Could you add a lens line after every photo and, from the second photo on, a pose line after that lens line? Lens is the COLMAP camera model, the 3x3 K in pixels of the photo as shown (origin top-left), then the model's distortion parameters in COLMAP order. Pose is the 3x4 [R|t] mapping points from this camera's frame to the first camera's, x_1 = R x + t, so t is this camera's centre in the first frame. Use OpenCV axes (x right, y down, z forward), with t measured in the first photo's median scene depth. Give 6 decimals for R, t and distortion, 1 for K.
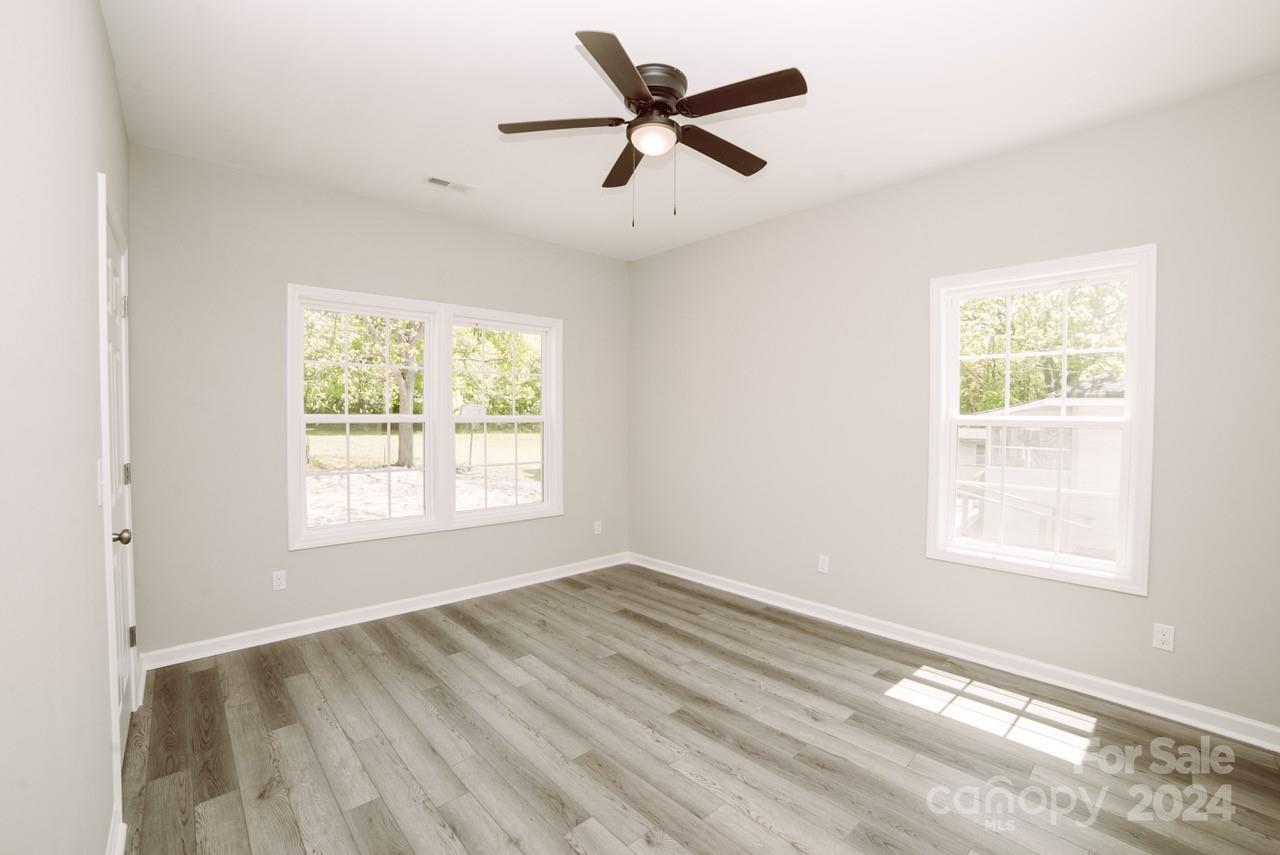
lens RADIAL K [[550.4, 0, 655.5], [0, 550.4, 432.0], [0, 0, 1]] dist [-0.110570, 0.037851]
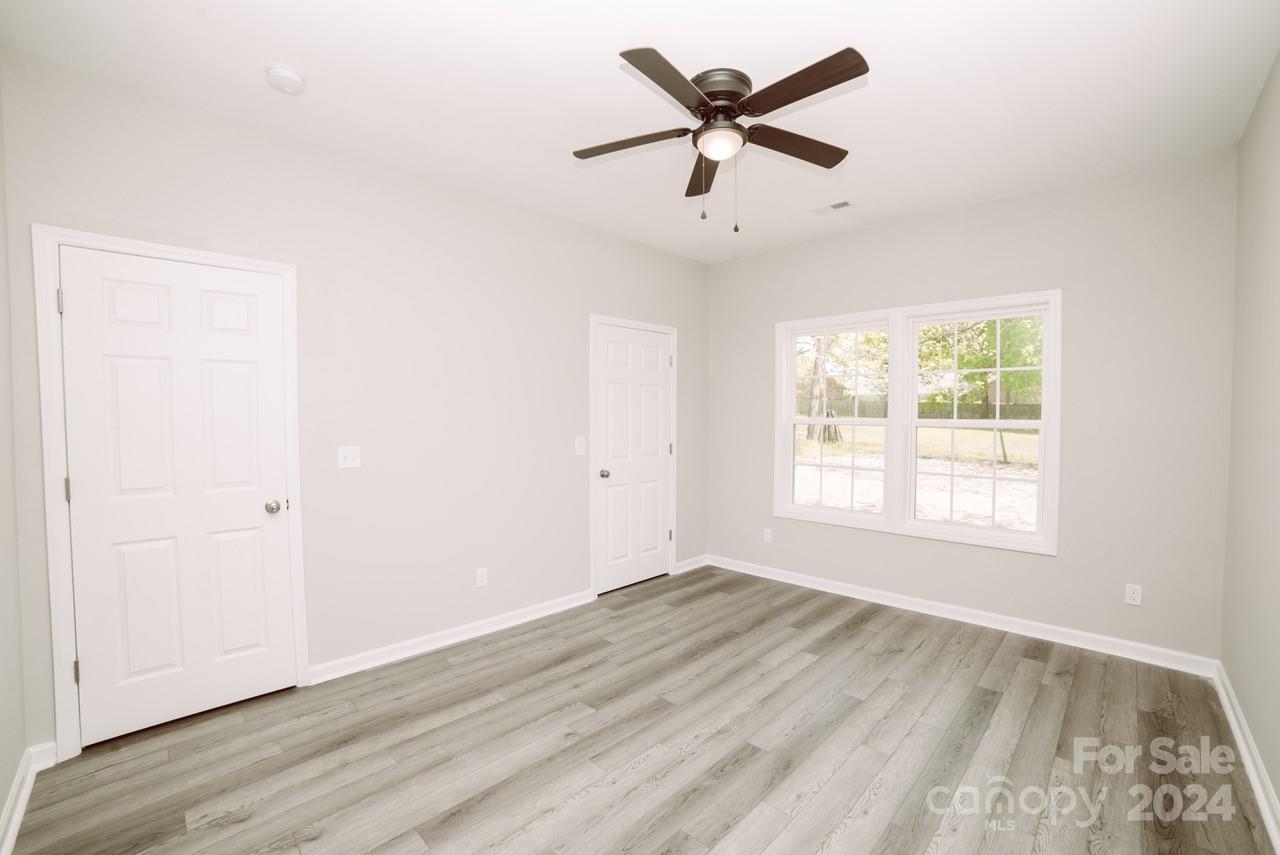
lens RADIAL K [[543.8, 0, 655.4], [0, 543.8, 432.8], [0, 0, 1]] dist [-0.111091, 0.036875]
pose [[0.039398, 0.029641, -0.998784, 0.825254], [-0.030642, 0.999126, 0.028442, -0.036159], [0.998754, 0.029484, 0.040272, 0.696515]]
